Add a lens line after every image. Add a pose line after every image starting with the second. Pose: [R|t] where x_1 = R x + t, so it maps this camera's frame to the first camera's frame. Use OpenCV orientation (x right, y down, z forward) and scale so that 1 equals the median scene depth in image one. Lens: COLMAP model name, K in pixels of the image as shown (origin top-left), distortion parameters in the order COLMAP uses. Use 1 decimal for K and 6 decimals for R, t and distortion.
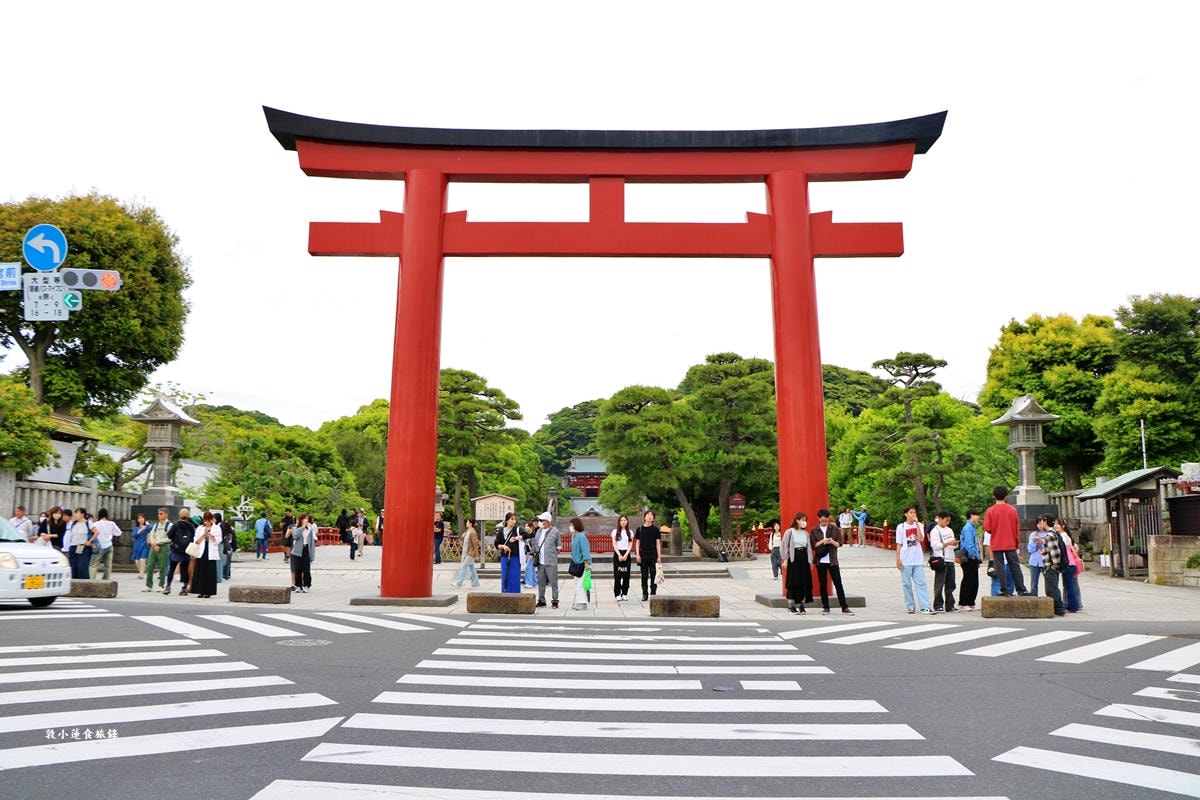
lens RADIAL K [[981.2, 0, 600.0], [0, 981.2, 400.0], [0, 0, 1]] dist [-0.082273, 0.001851]
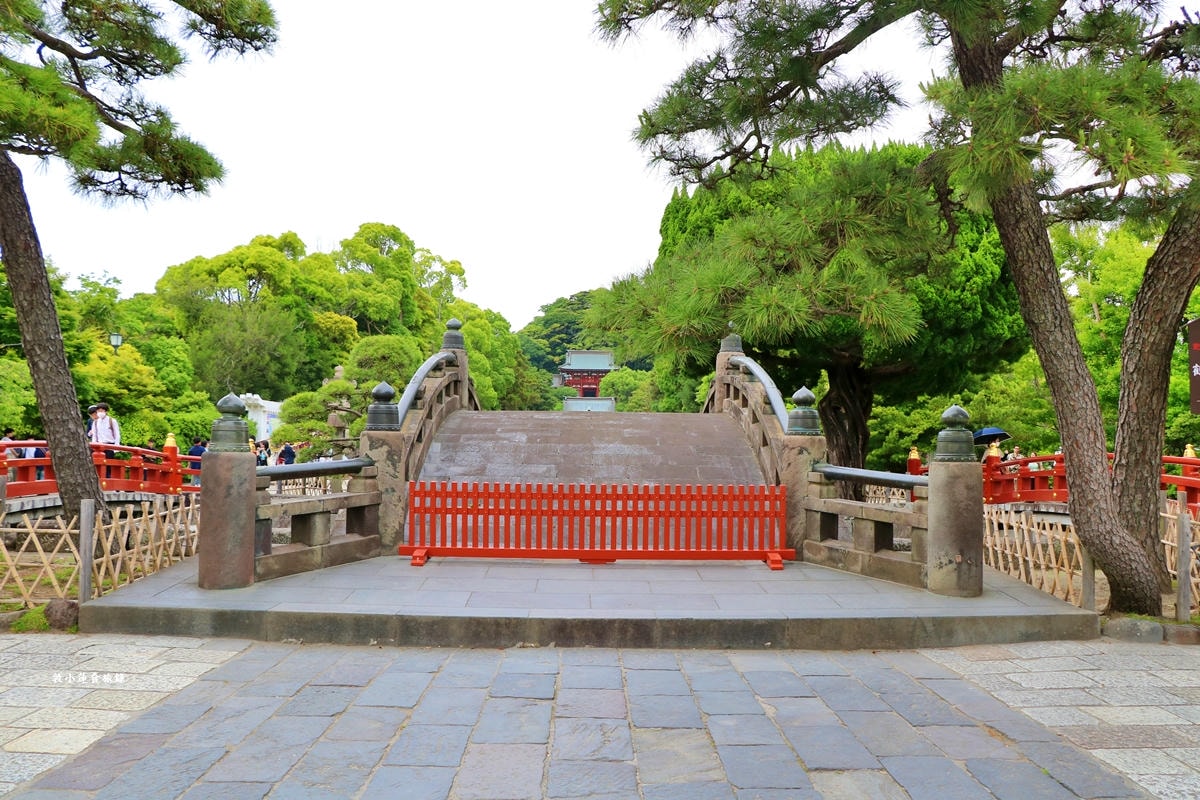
lens RADIAL K [[1040.9, 0, 600.0], [0, 1040.9, 400.0], [0, 0, 1]] dist [-0.205245, 0.172271]
pose [[0.999908, 0.013474, 0.001434, -0.000059], [-0.013550, 0.995029, 0.098655, 0.008275], [-0.000097, -0.098665, 0.995121, 0.067702]]
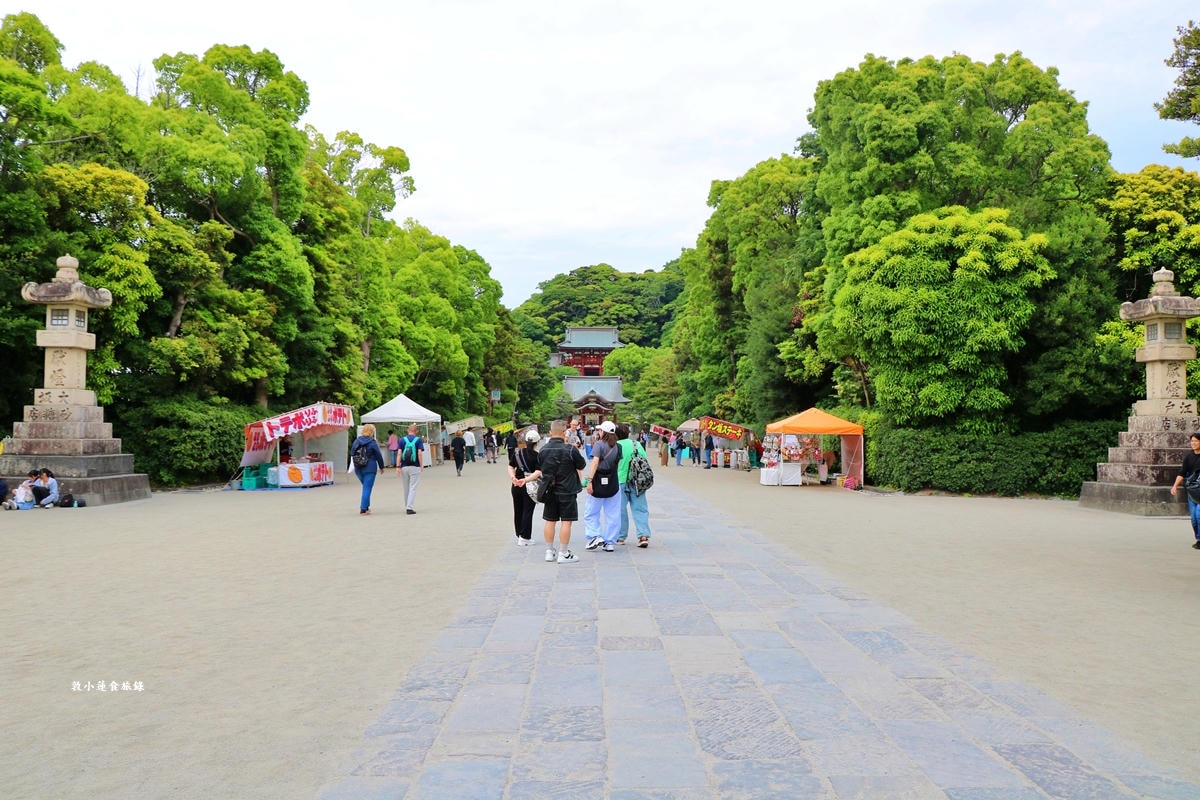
lens RADIAL K [[1040.9, 0, 600.0], [0, 1040.9, 400.0], [0, 0, 1]] dist [-0.205245, 0.172271]
pose [[0.999951, 0.009710, 0.001769, -0.002351], [-0.009847, 0.993618, 0.112364, 0.018647], [-0.000667, -0.112376, 0.993666, 0.139169]]
